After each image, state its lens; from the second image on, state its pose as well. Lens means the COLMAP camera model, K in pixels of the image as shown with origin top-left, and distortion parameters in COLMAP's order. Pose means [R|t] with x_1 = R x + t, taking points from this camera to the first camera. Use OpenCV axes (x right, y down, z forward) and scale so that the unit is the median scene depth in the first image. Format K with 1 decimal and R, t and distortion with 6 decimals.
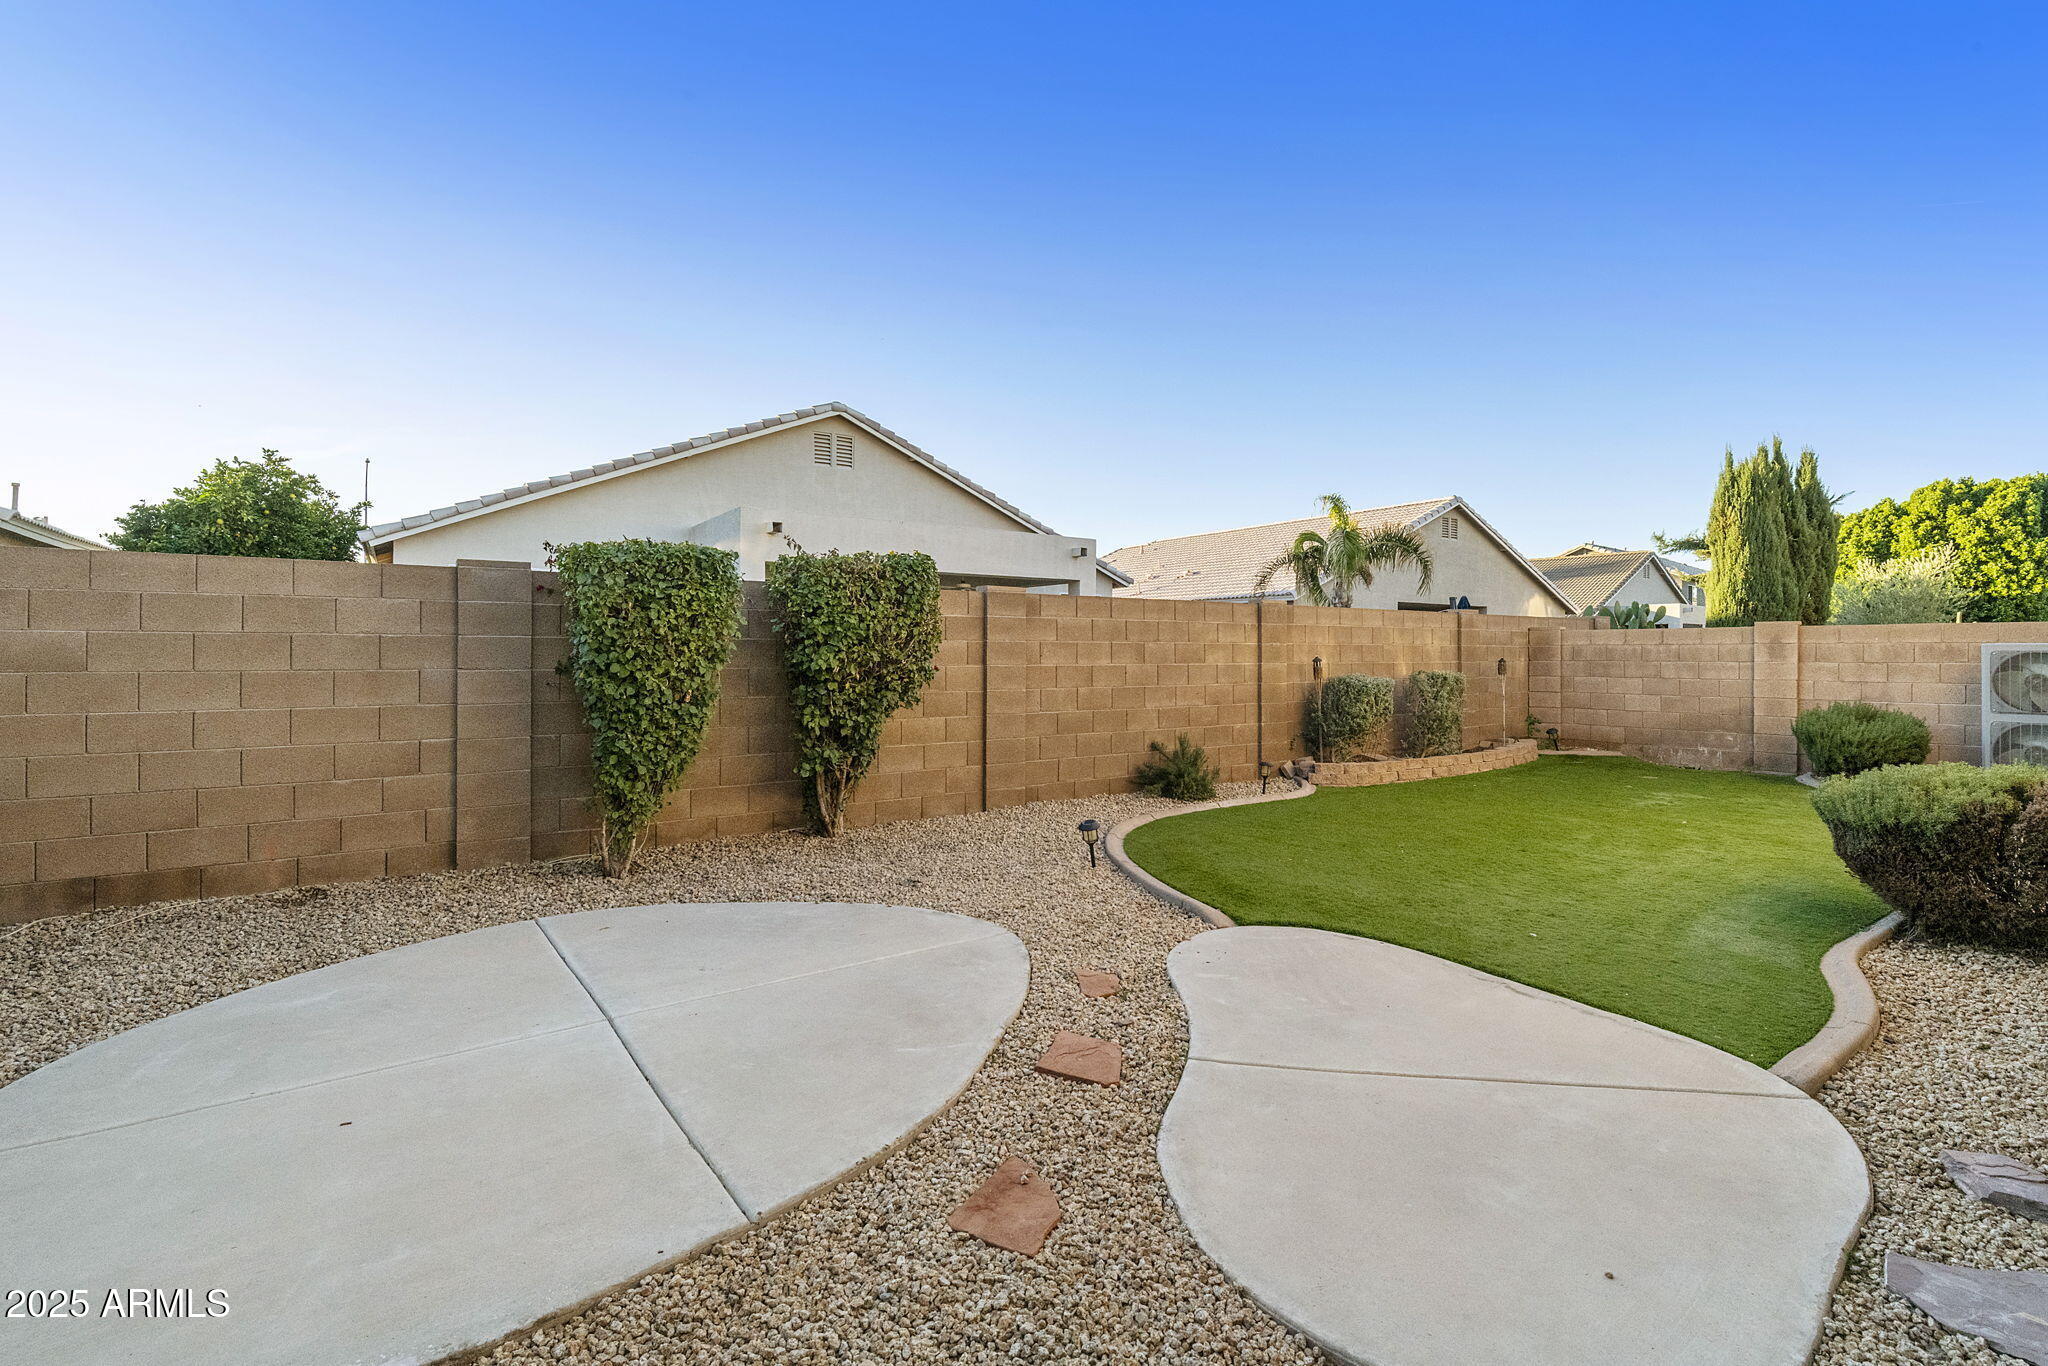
lens RADIAL K [[888.8, 0, 1024.0], [0, 888.8, 668.8], [0, 0, 1]] dist [0.000496, -0.000794]
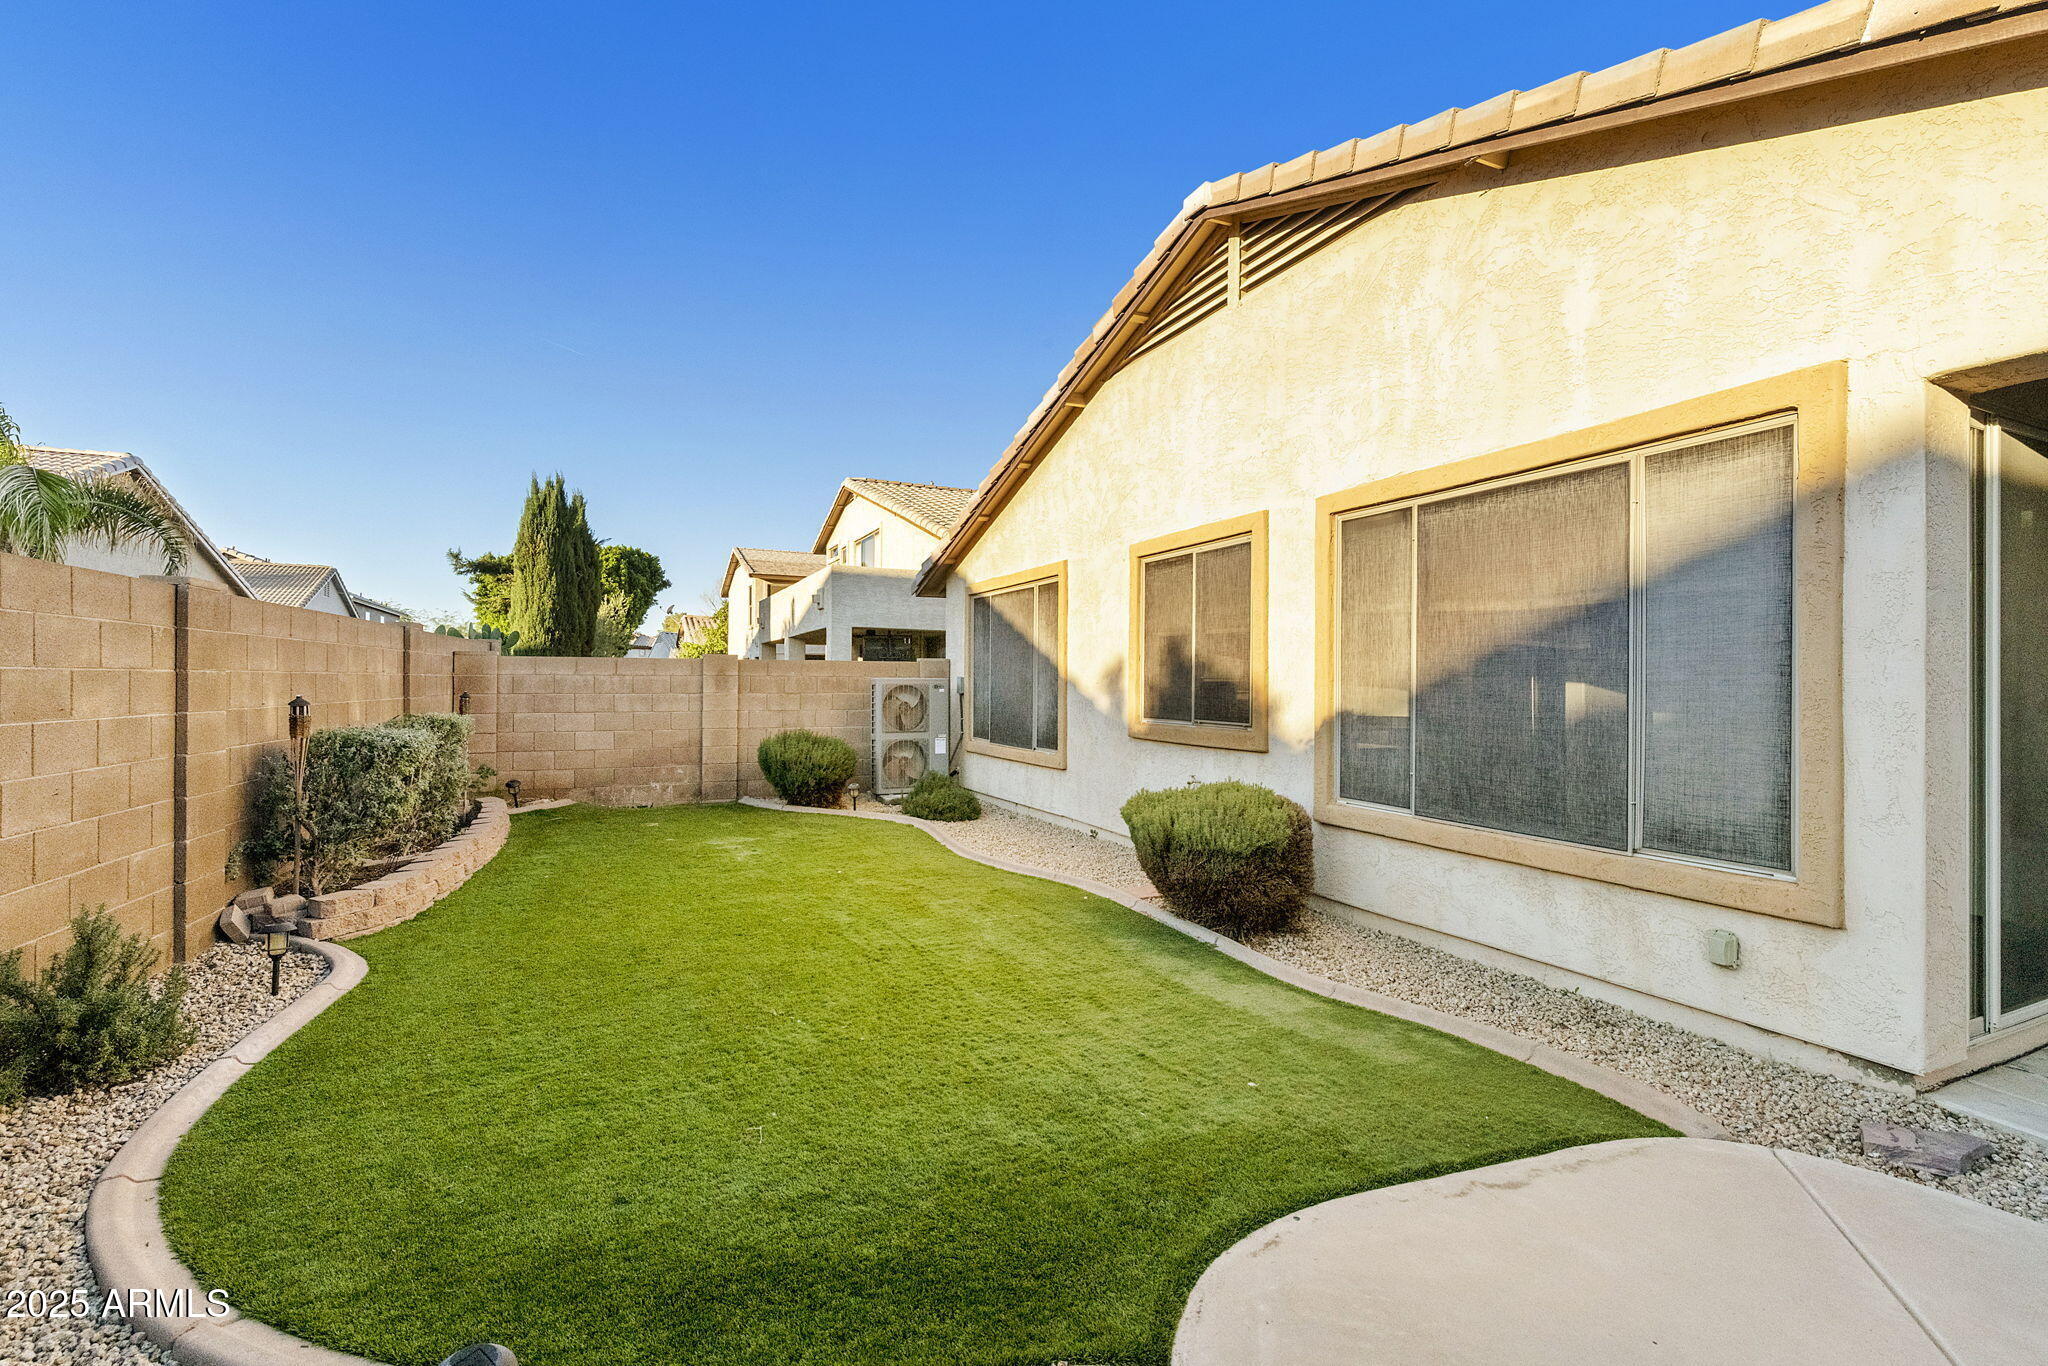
lens RADIAL K [[888.8, 0, 1024.1], [0, 888.8, 682.1], [0, 0, 1]] dist [0.000496, -0.000794]
pose [[0.238269, -0.001122, 0.971199, -0.070895], [0.013169, 0.999911, -0.002076, -0.013484], [-0.971110, 0.013284, 0.238263, 0.397614]]
